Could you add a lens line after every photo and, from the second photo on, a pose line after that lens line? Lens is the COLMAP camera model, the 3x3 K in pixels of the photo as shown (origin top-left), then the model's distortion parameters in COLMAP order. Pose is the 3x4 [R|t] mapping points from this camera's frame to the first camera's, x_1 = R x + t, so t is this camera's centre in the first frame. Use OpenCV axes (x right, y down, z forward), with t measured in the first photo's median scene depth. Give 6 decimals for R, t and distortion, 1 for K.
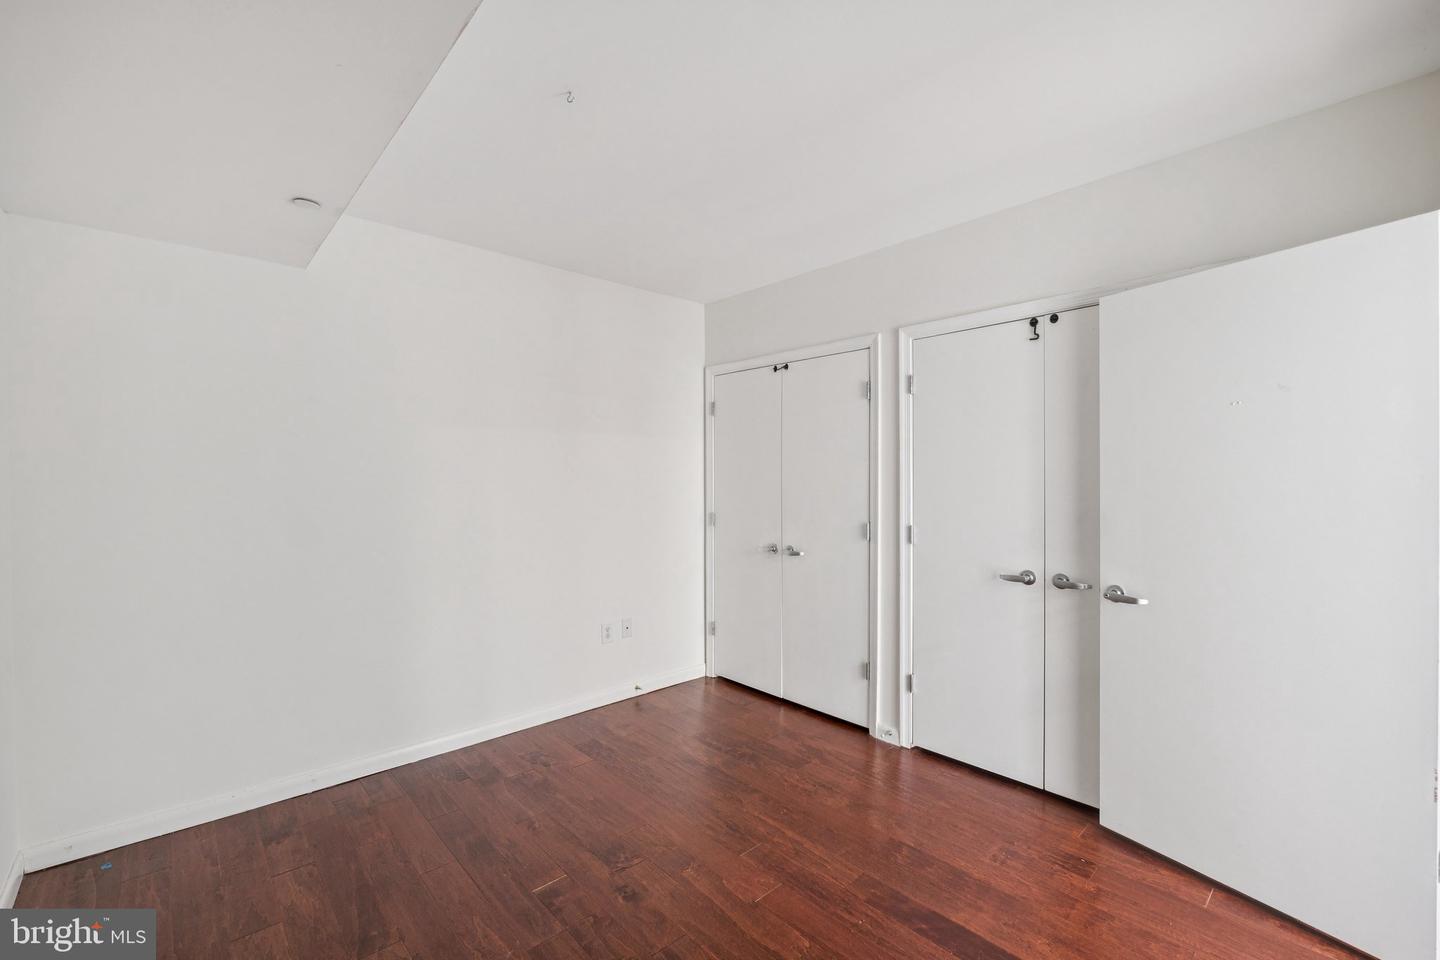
lens RADIAL K [[615.7, 0, 717.8], [0, 615.7, 472.2], [0, 0, 1]] dist [-0.001273, -0.000357]
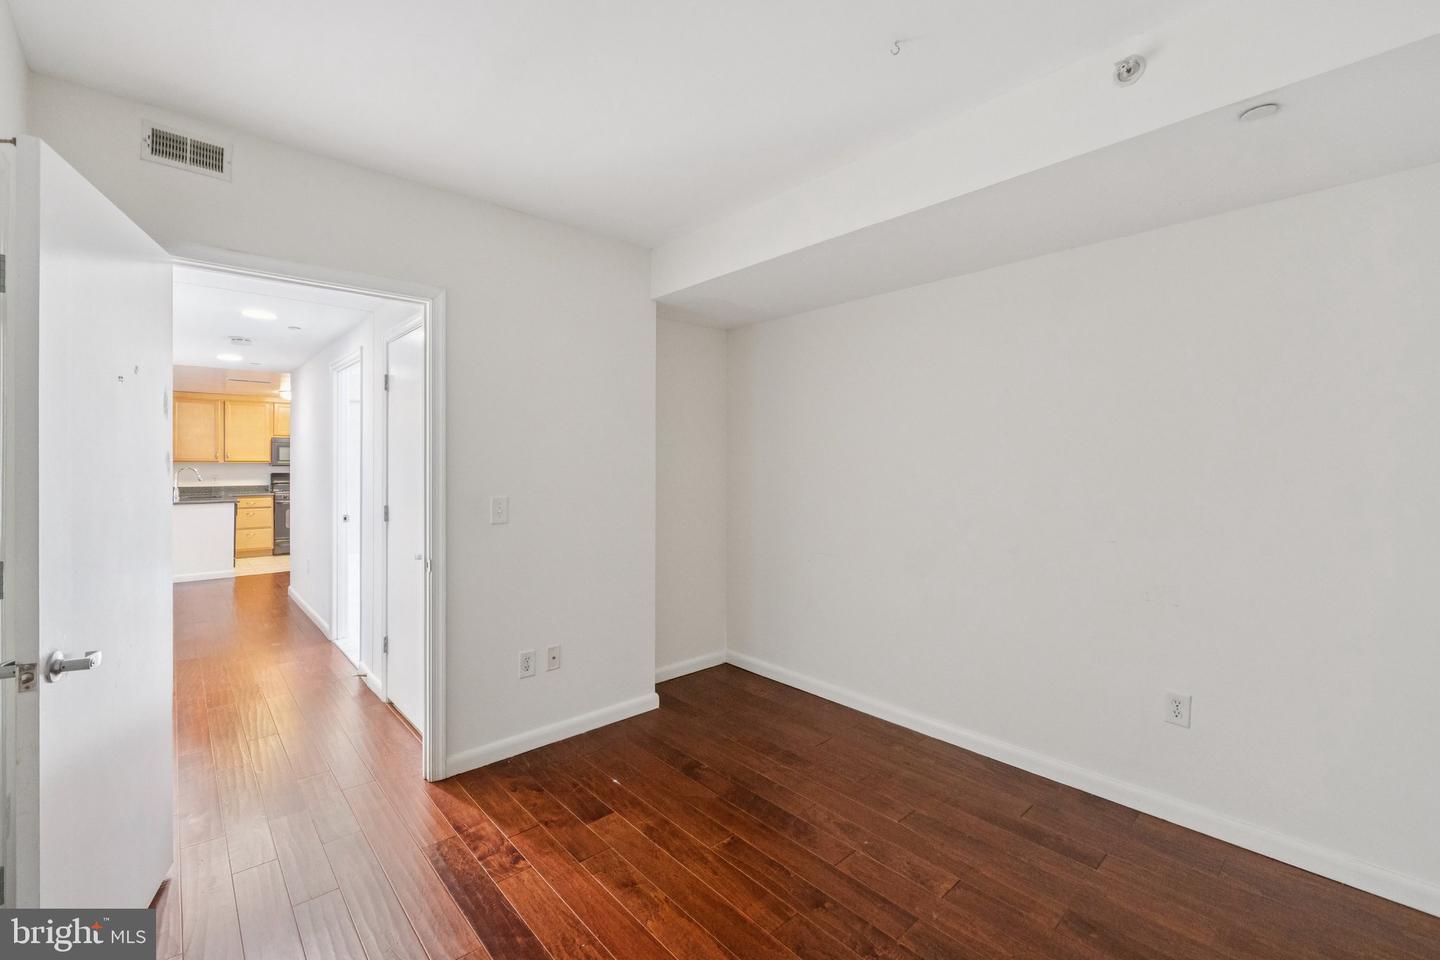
lens RADIAL K [[615.7, 0, 717.8], [0, 615.7, 472.2], [0, 0, 1]] dist [-0.001273, -0.000357]
pose [[-0.999773, 0.014482, 0.015604, 0.002592], [0.014664, 0.999825, 0.011608, 0.009013], [-0.015433, 0.011834, -0.999811, 1.184192]]
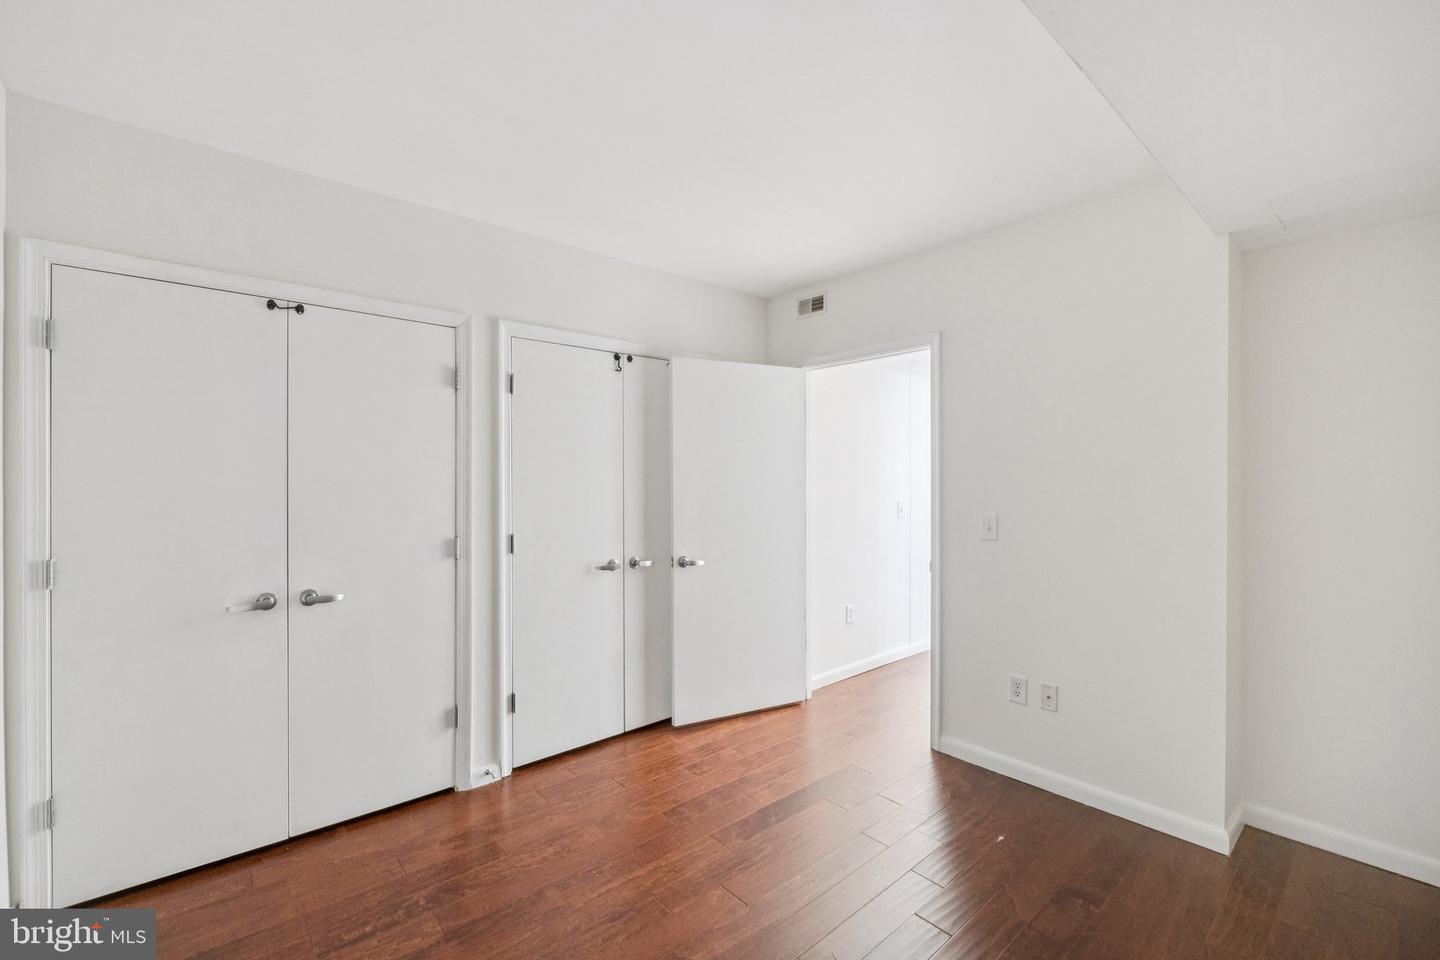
lens RADIAL K [[615.7, 0, 717.8], [0, 615.7, 472.2], [0, 0, 1]] dist [-0.001273, -0.000357]
pose [[0.017774, 0.016941, 0.999699, -0.620232], [-0.007026, 0.999834, -0.016818, 0.005870], [-0.999817, -0.006725, 0.017890, 0.673508]]
